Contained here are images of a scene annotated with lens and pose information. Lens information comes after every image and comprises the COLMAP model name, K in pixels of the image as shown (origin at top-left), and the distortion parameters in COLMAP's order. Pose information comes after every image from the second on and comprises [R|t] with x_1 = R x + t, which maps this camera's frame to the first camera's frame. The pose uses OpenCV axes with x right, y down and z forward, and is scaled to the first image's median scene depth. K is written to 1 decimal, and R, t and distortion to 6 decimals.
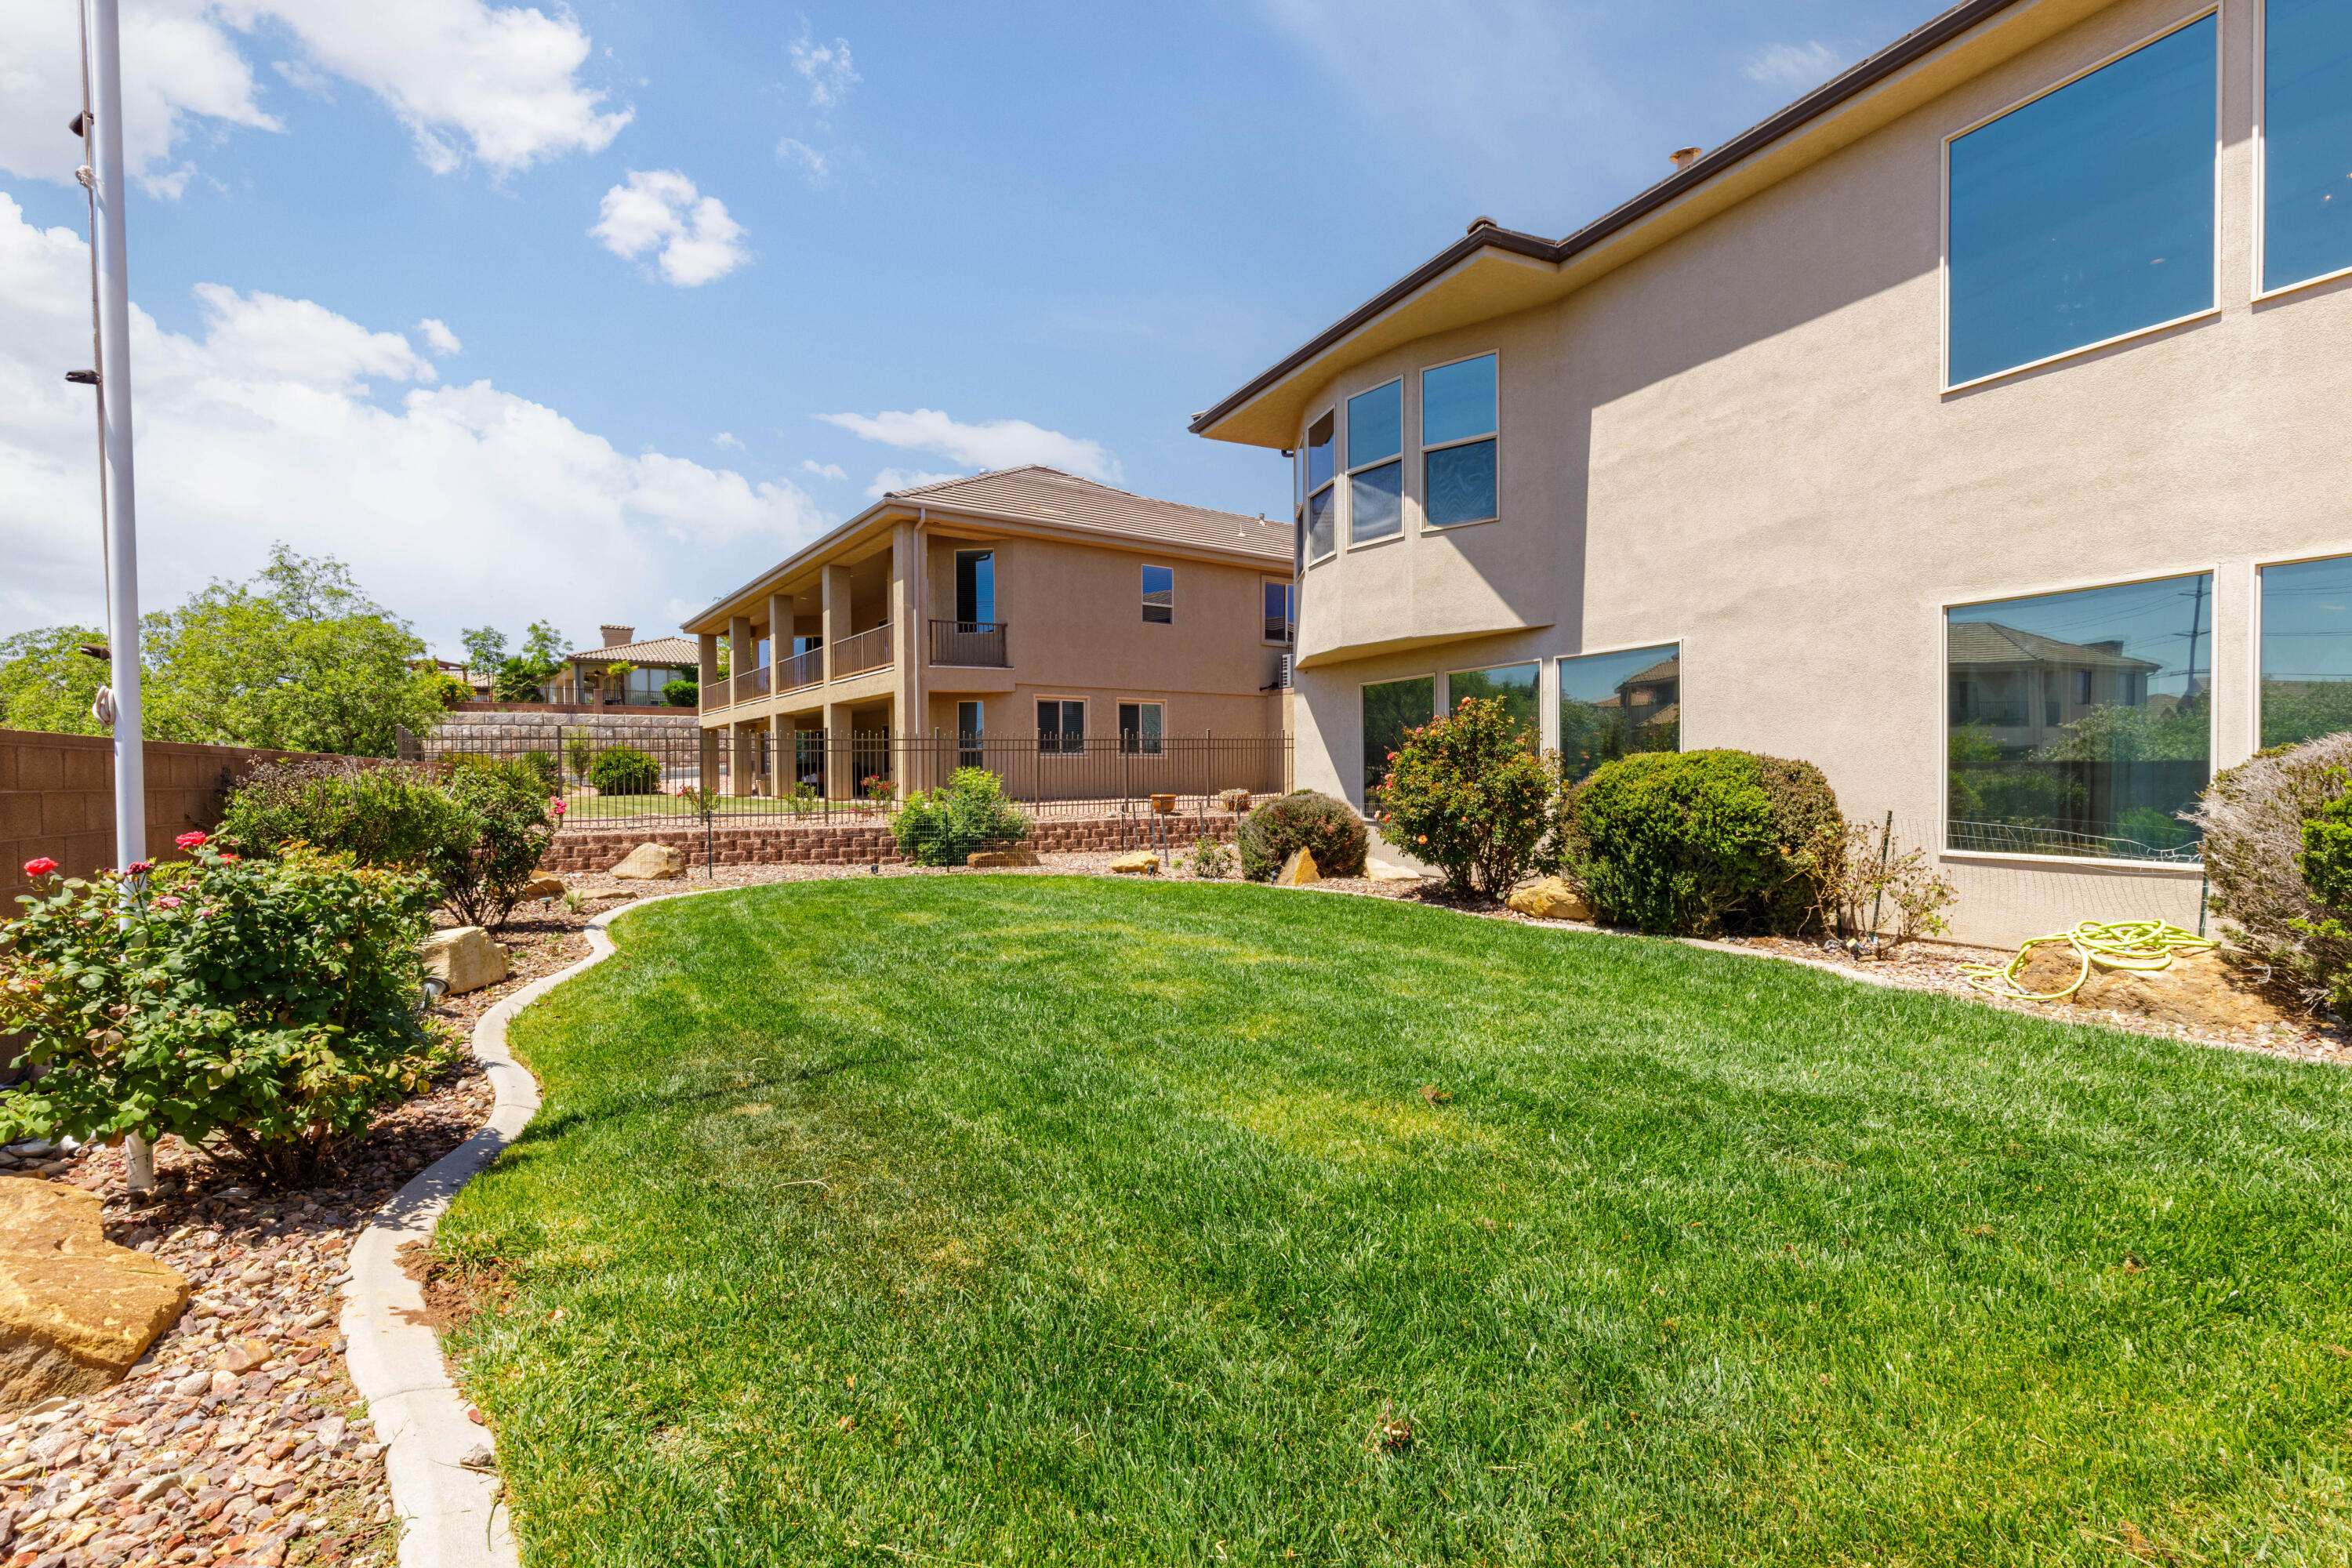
lens RADIAL K [[1055.4, 0, 1176.6], [0, 1055.4, 779.1], [0, 0, 1]] dist [-0.000731, -0.000545]
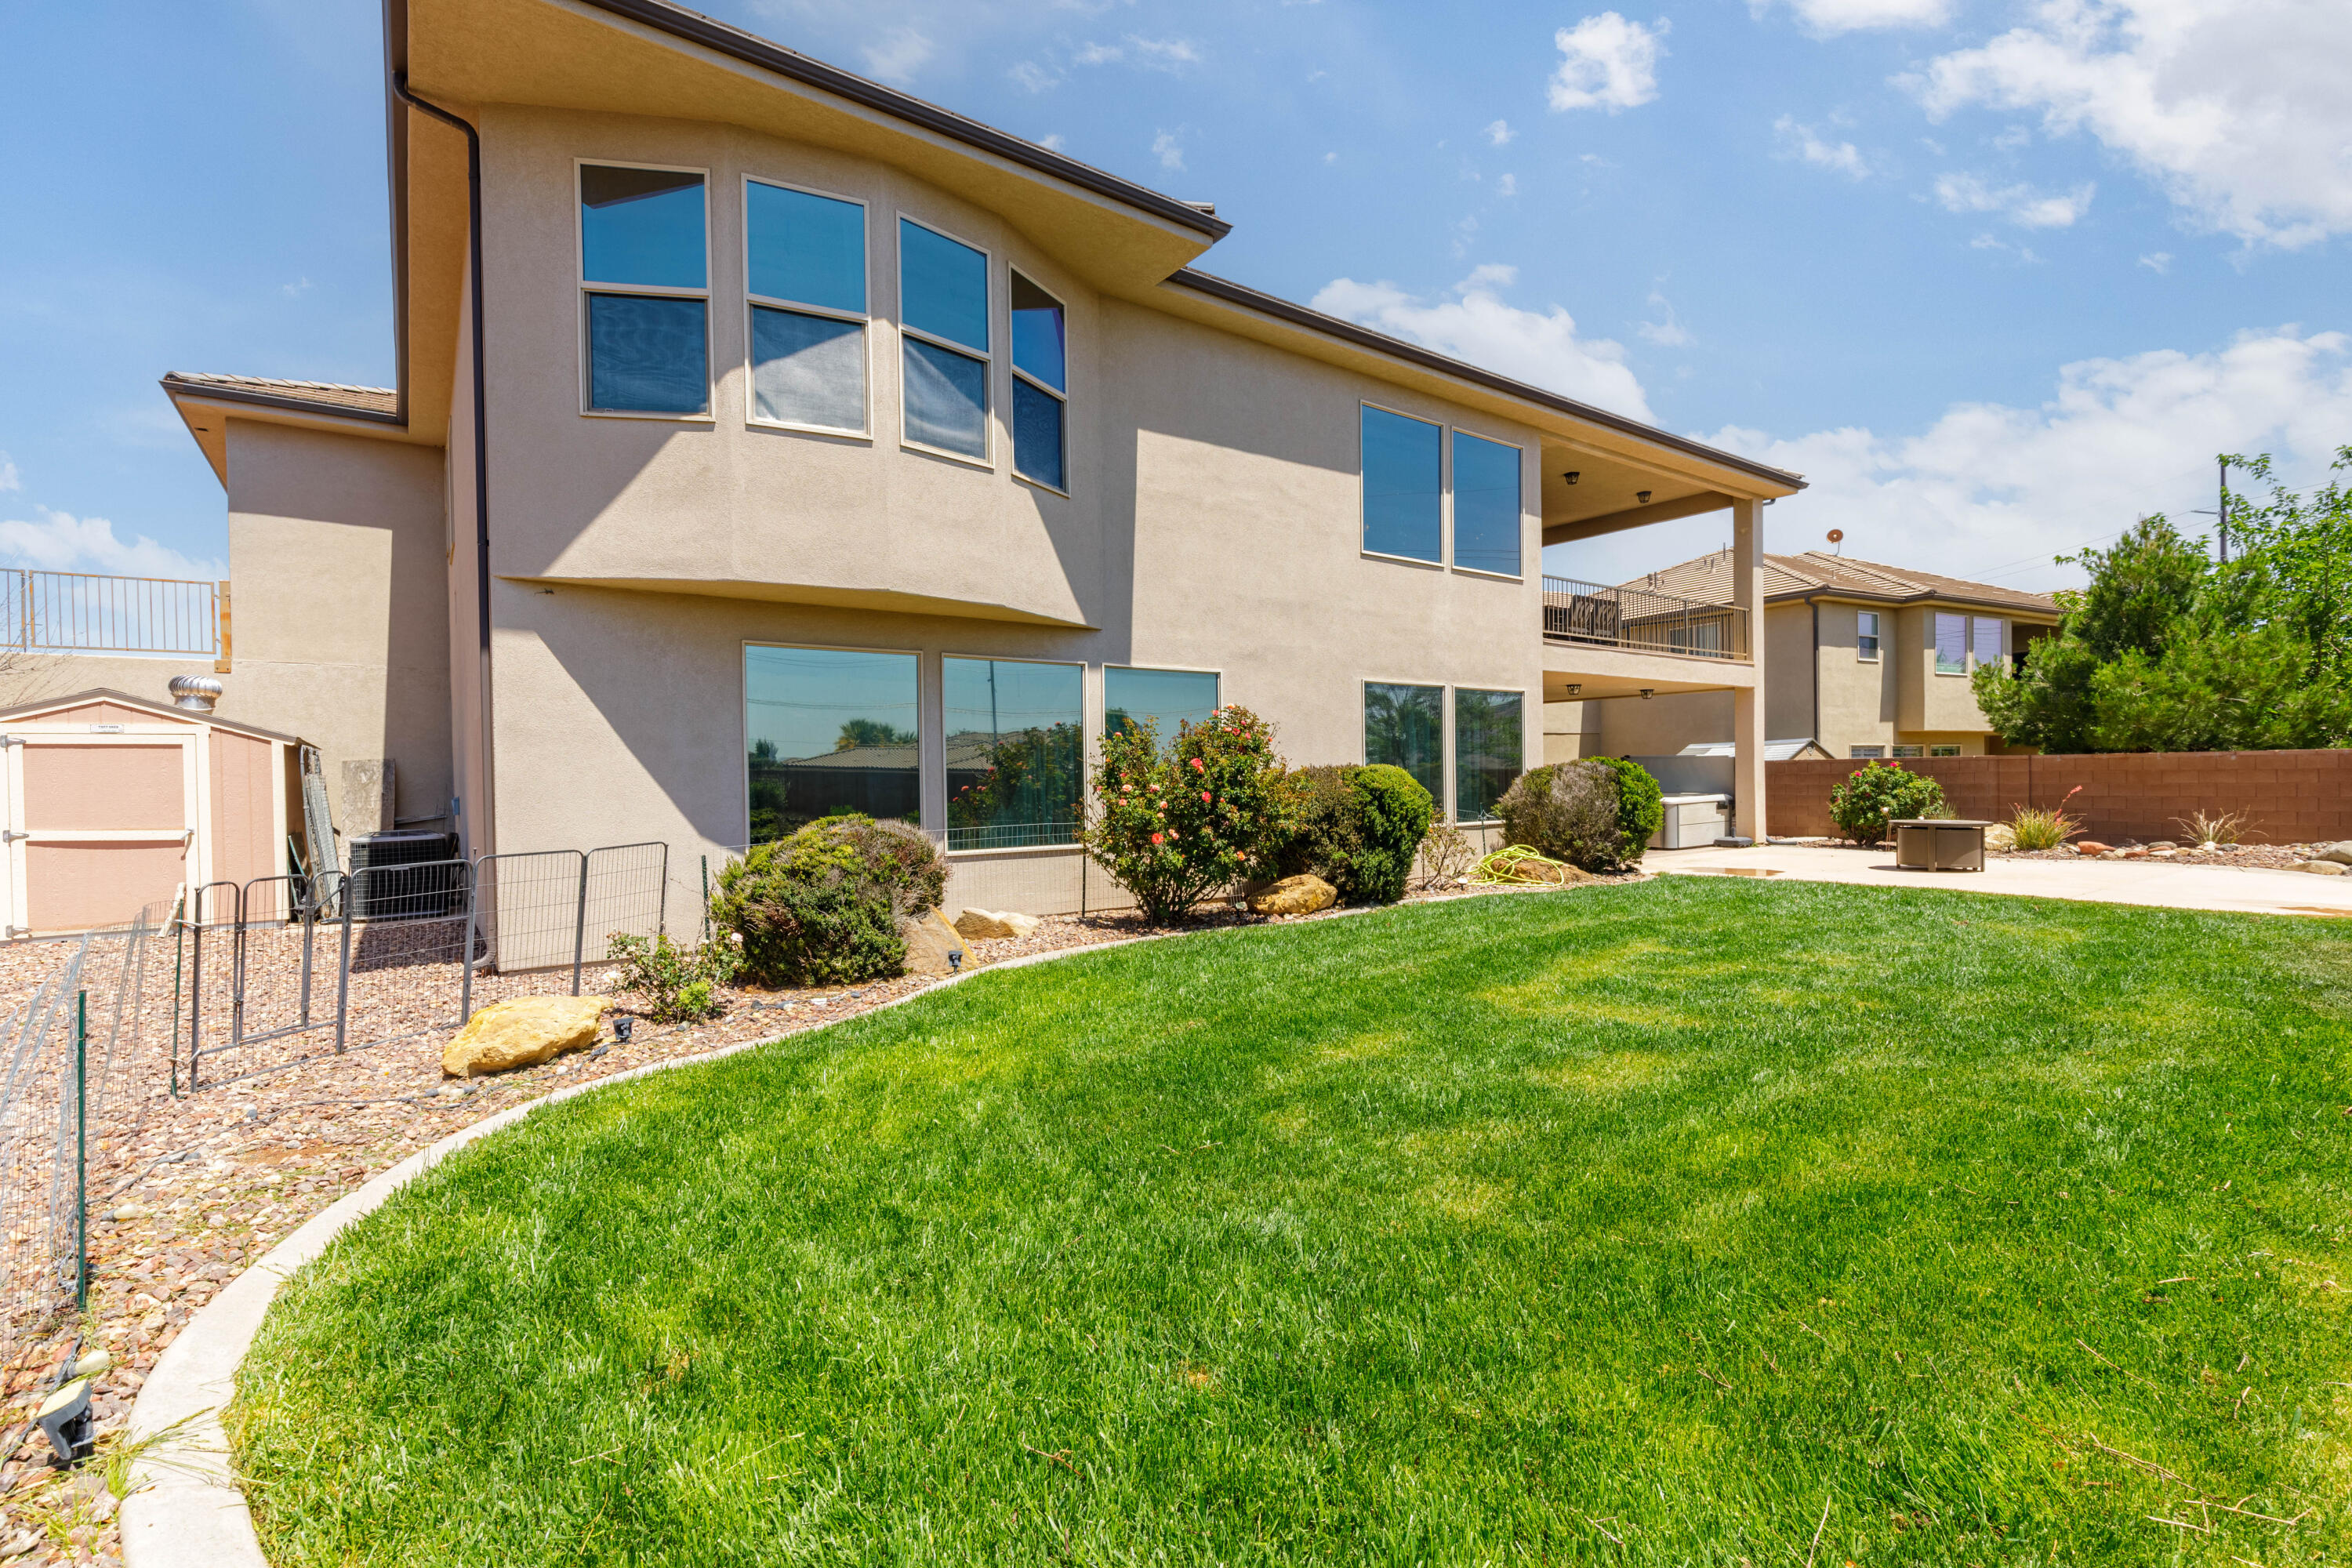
lens RADIAL K [[1055.4, 0, 1177.5], [0, 1055.4, 787.0], [0, 0, 1]] dist [-0.000731, -0.000545]
pose [[-0.180332, 0.002512, 0.983603, -0.637950], [0.019538, 0.999809, 0.001029, -0.004048], [-0.983412, 0.019403, -0.180346, 1.190849]]
